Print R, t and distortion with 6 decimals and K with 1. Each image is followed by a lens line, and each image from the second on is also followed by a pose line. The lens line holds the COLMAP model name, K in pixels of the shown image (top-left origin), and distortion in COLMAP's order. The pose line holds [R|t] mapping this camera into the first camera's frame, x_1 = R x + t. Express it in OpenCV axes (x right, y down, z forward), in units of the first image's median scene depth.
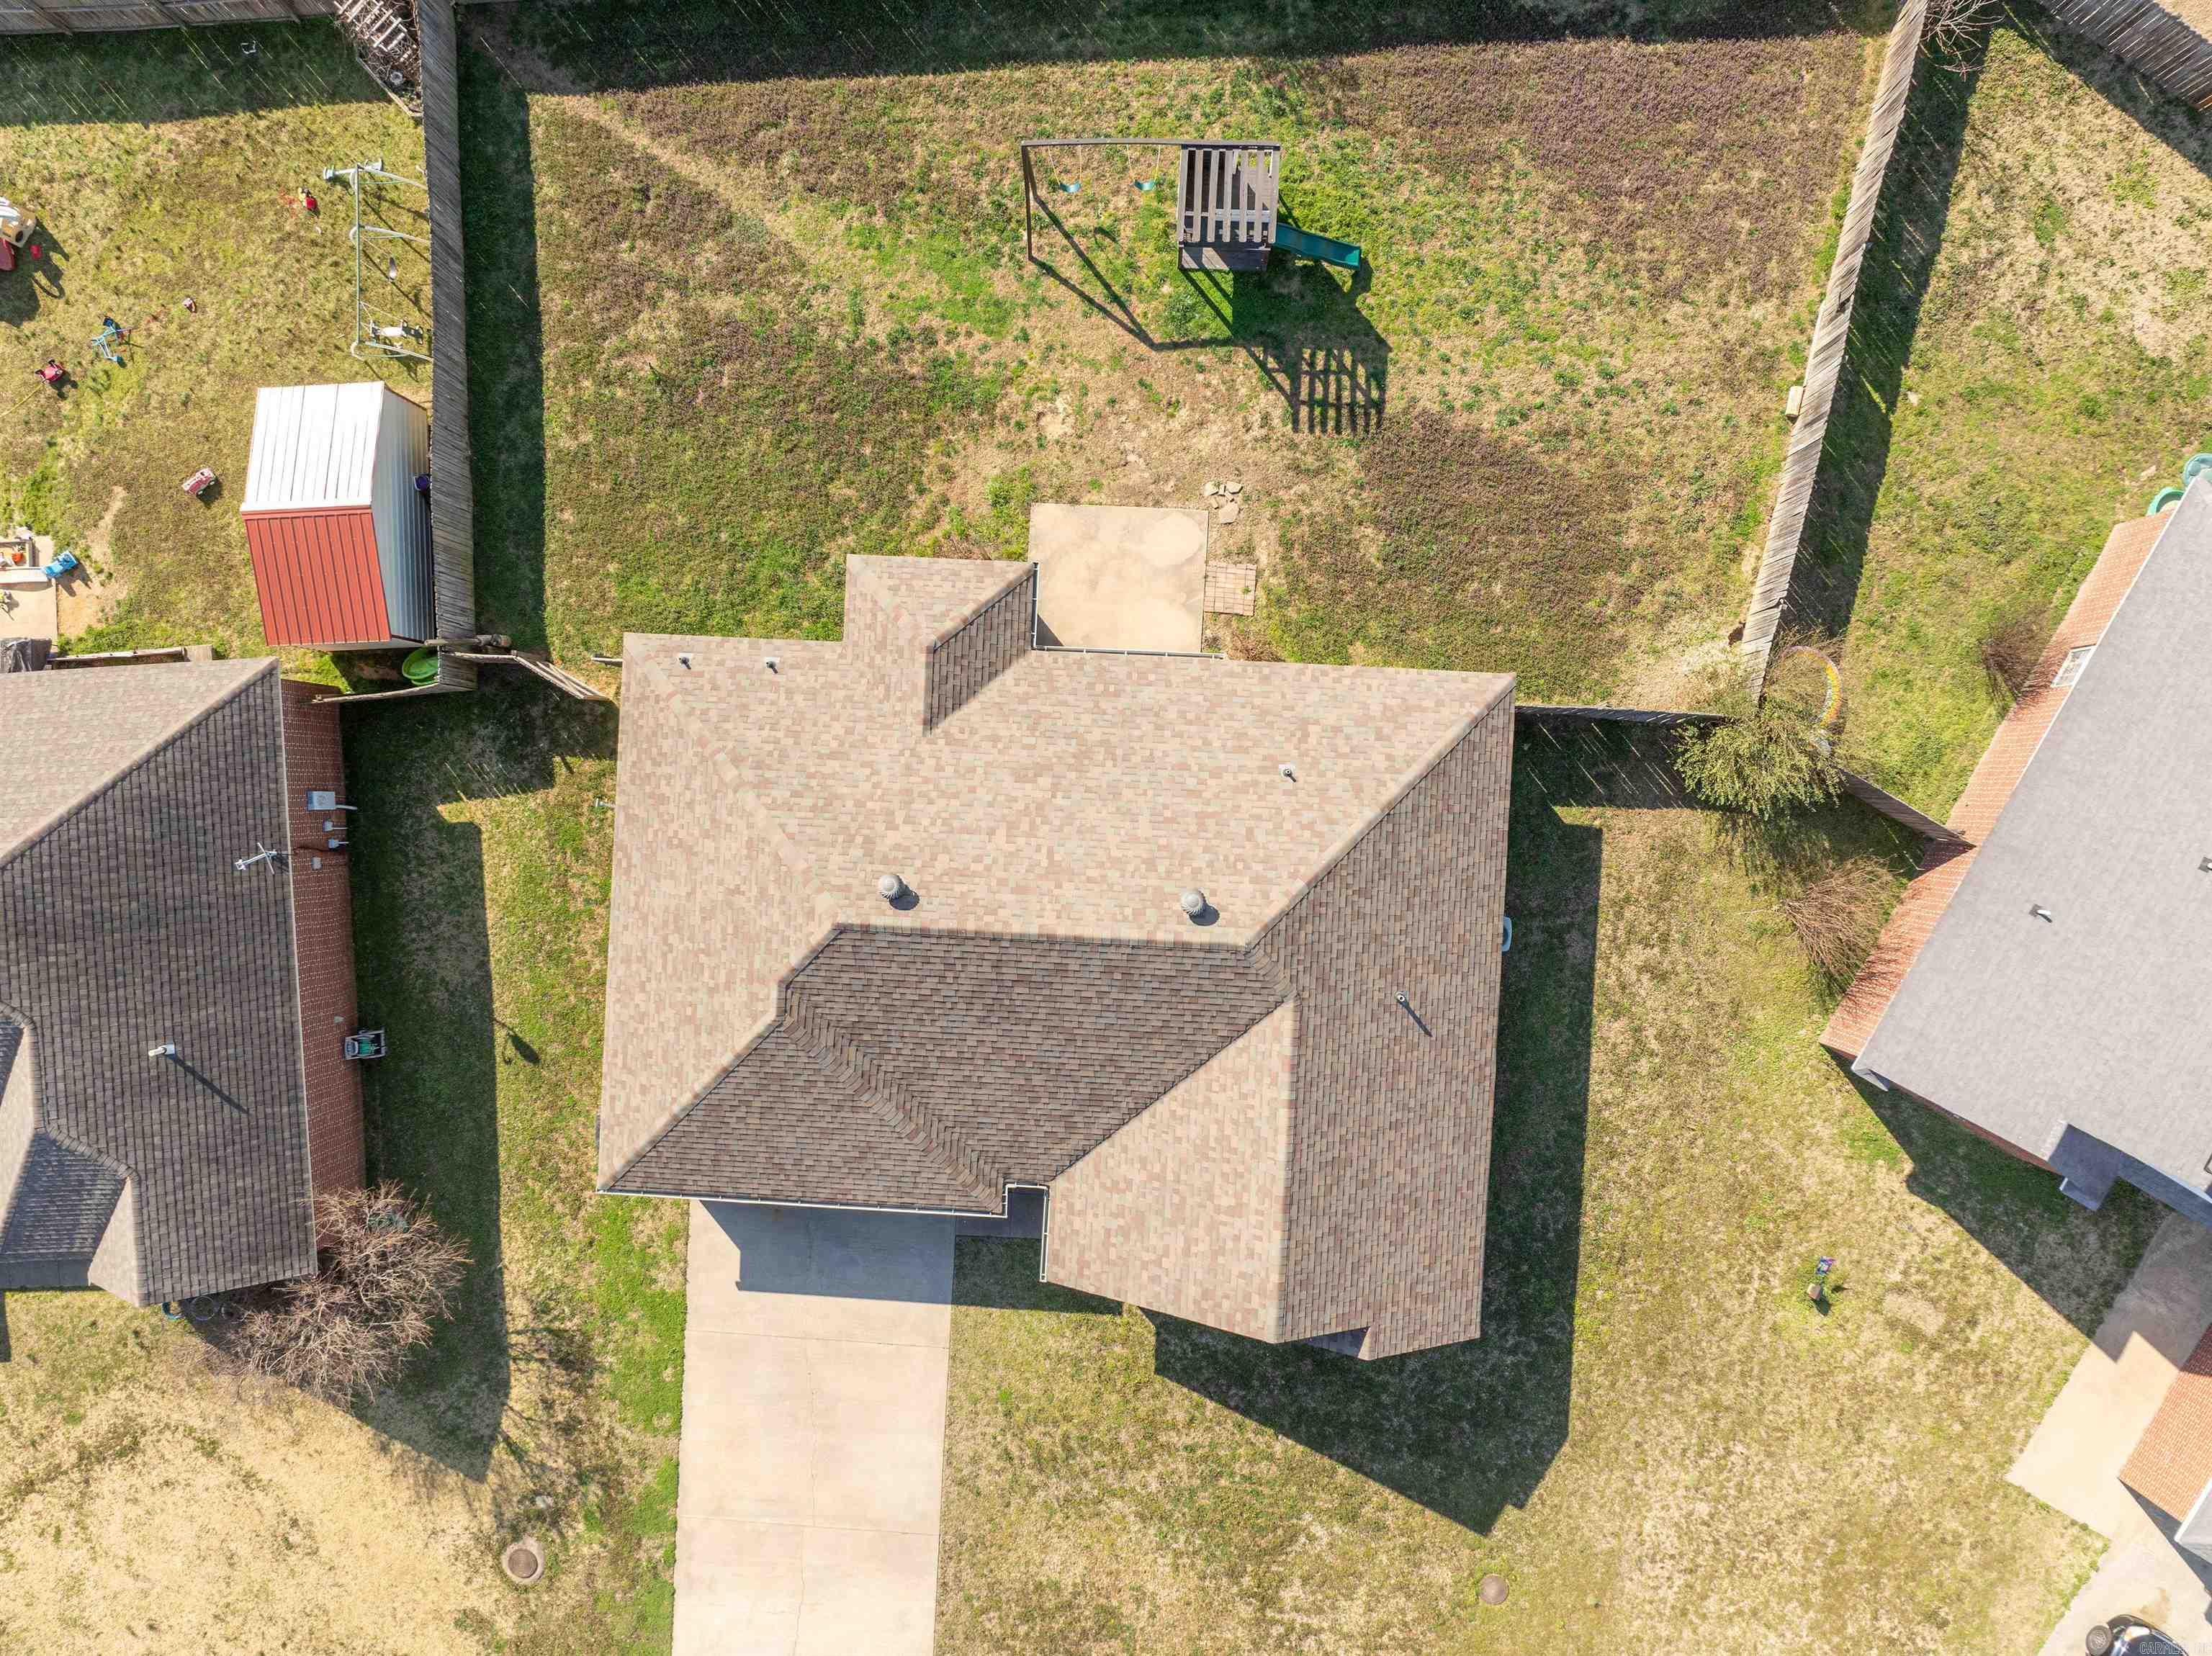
lens RADIAL K [[1560.1, 0, 1105.4], [0, 1560.1, 826.9], [0, 0, 1]] dist [-0.035737, 0.002086]
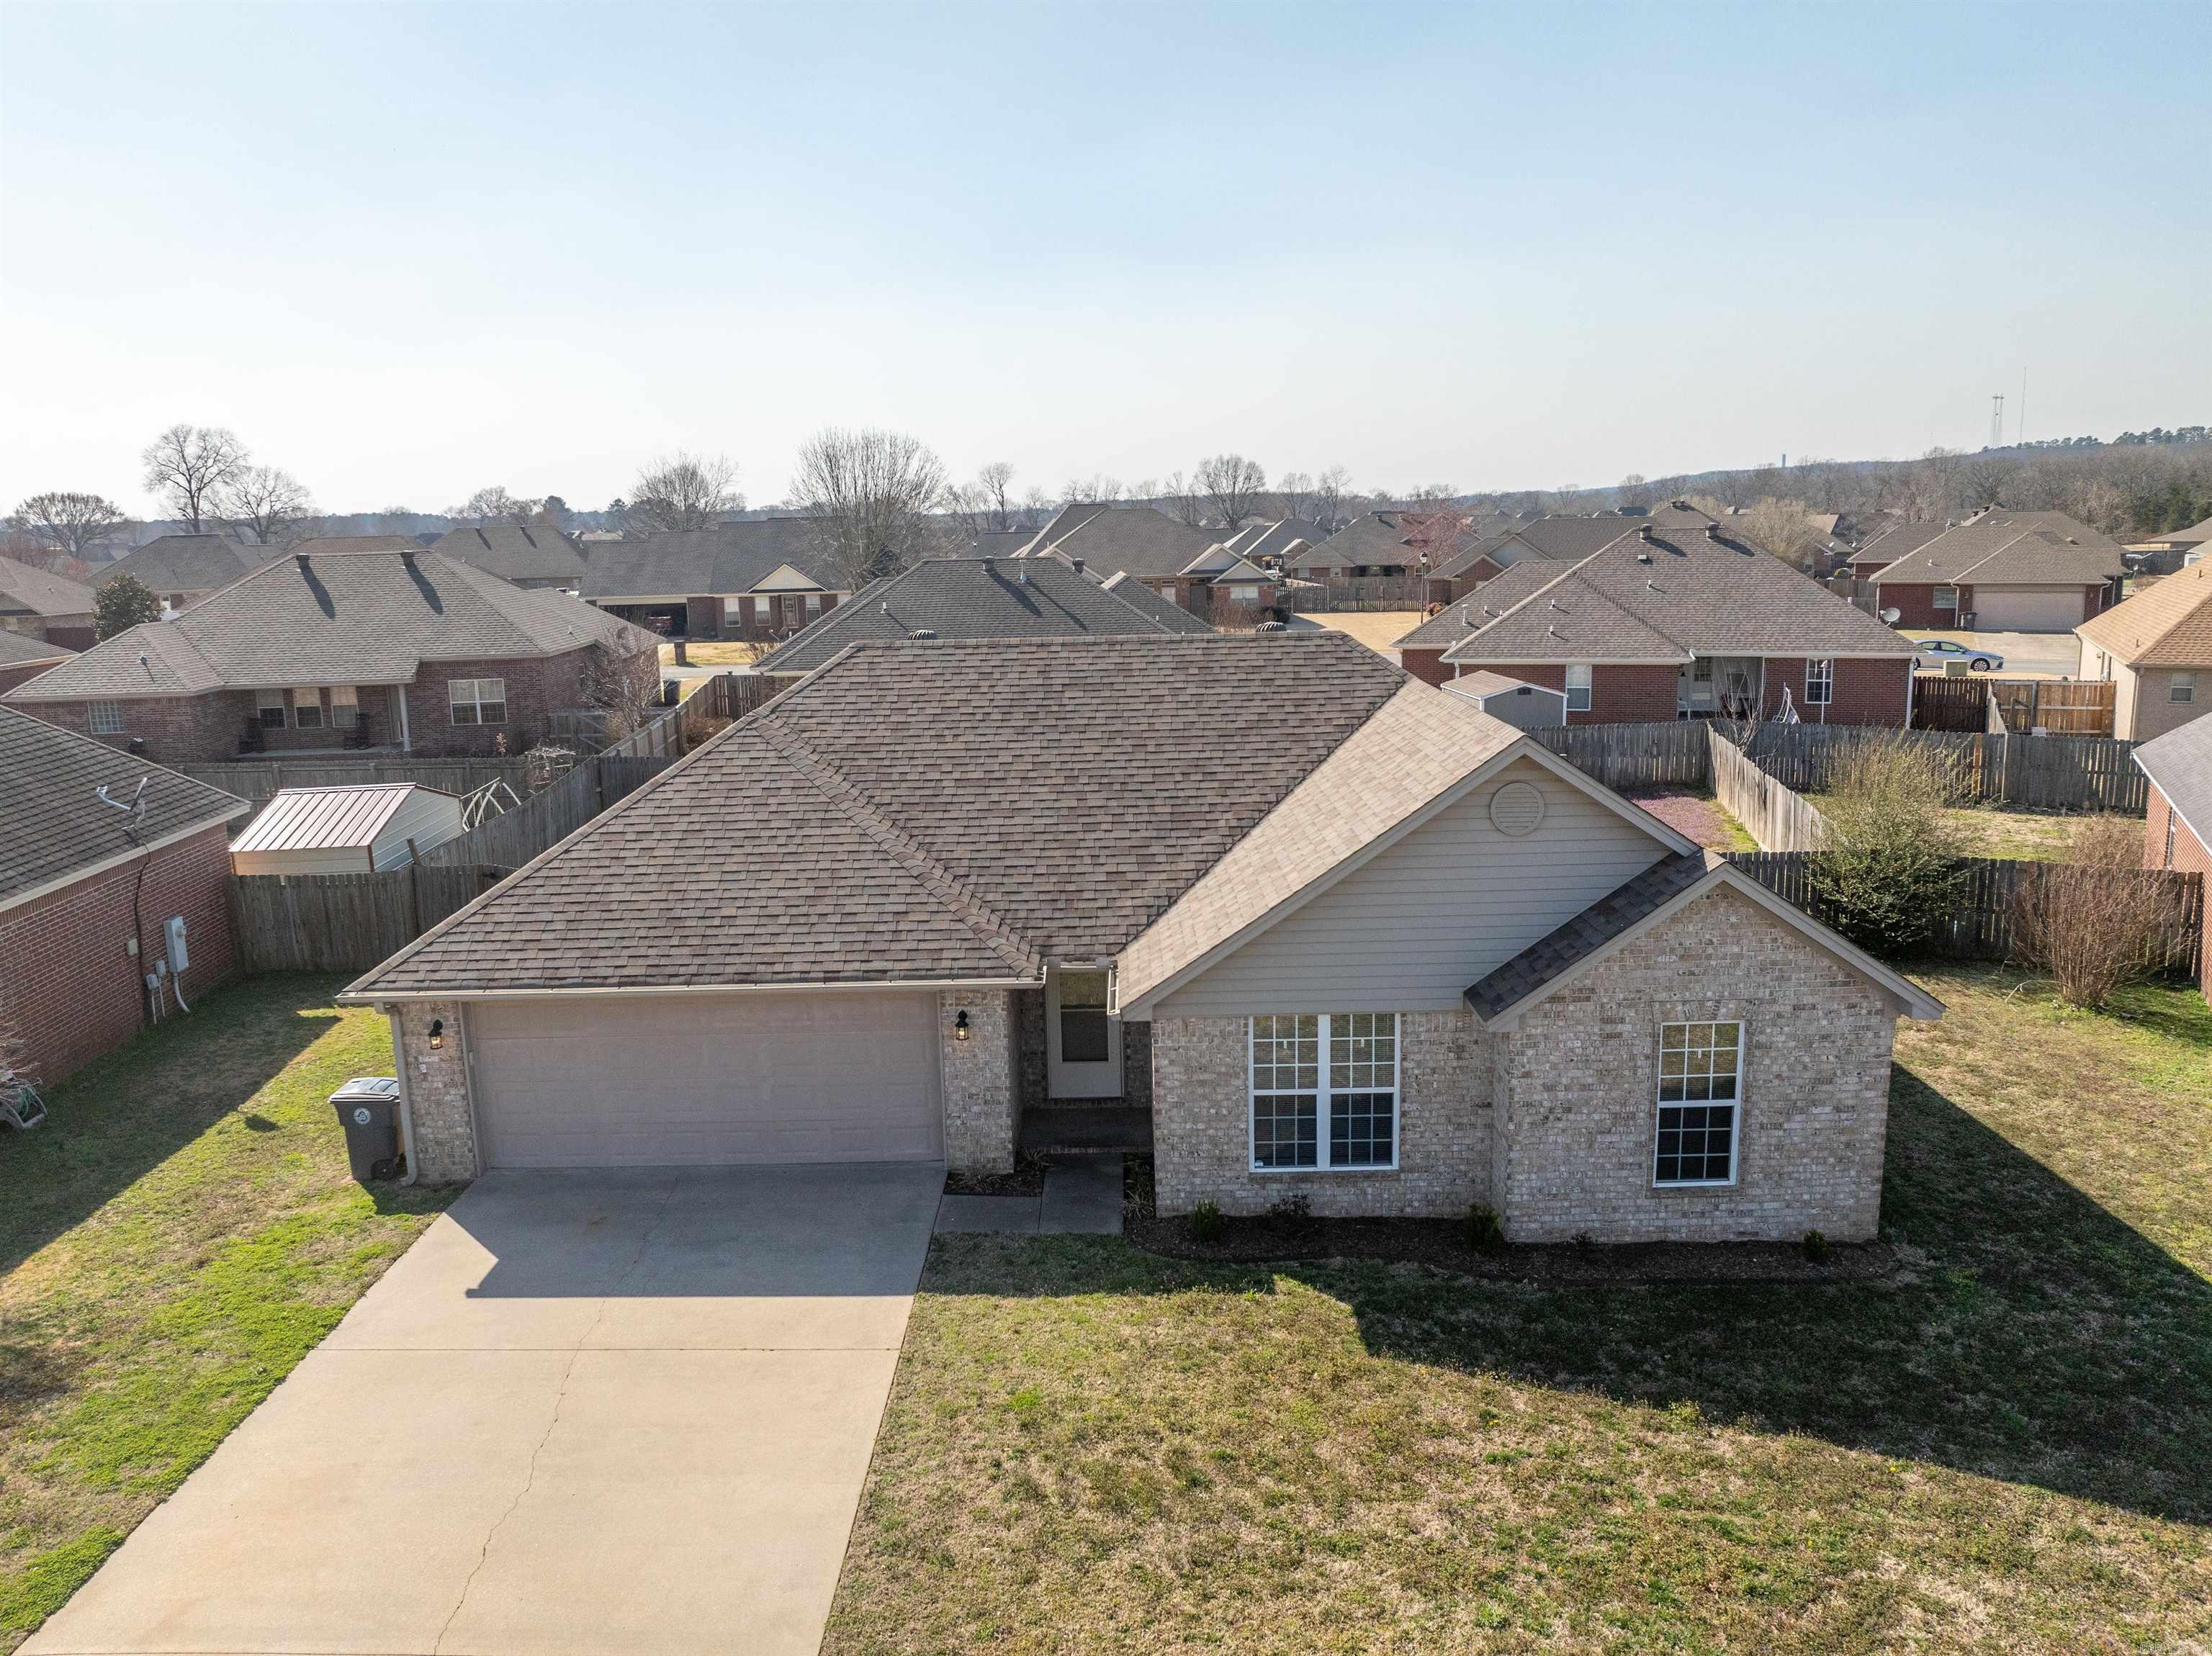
lens RADIAL K [[1560.1, 0, 1109.4], [0, 1560.1, 830.6], [0, 0, 1]] dist [-0.035737, 0.002086]
pose [[0.999047, -0.007834, 0.042938, -0.059114], [0.043647, 0.176358, -0.983358, 0.751276], [0.000131, 0.984295, 0.176532, 0.778911]]
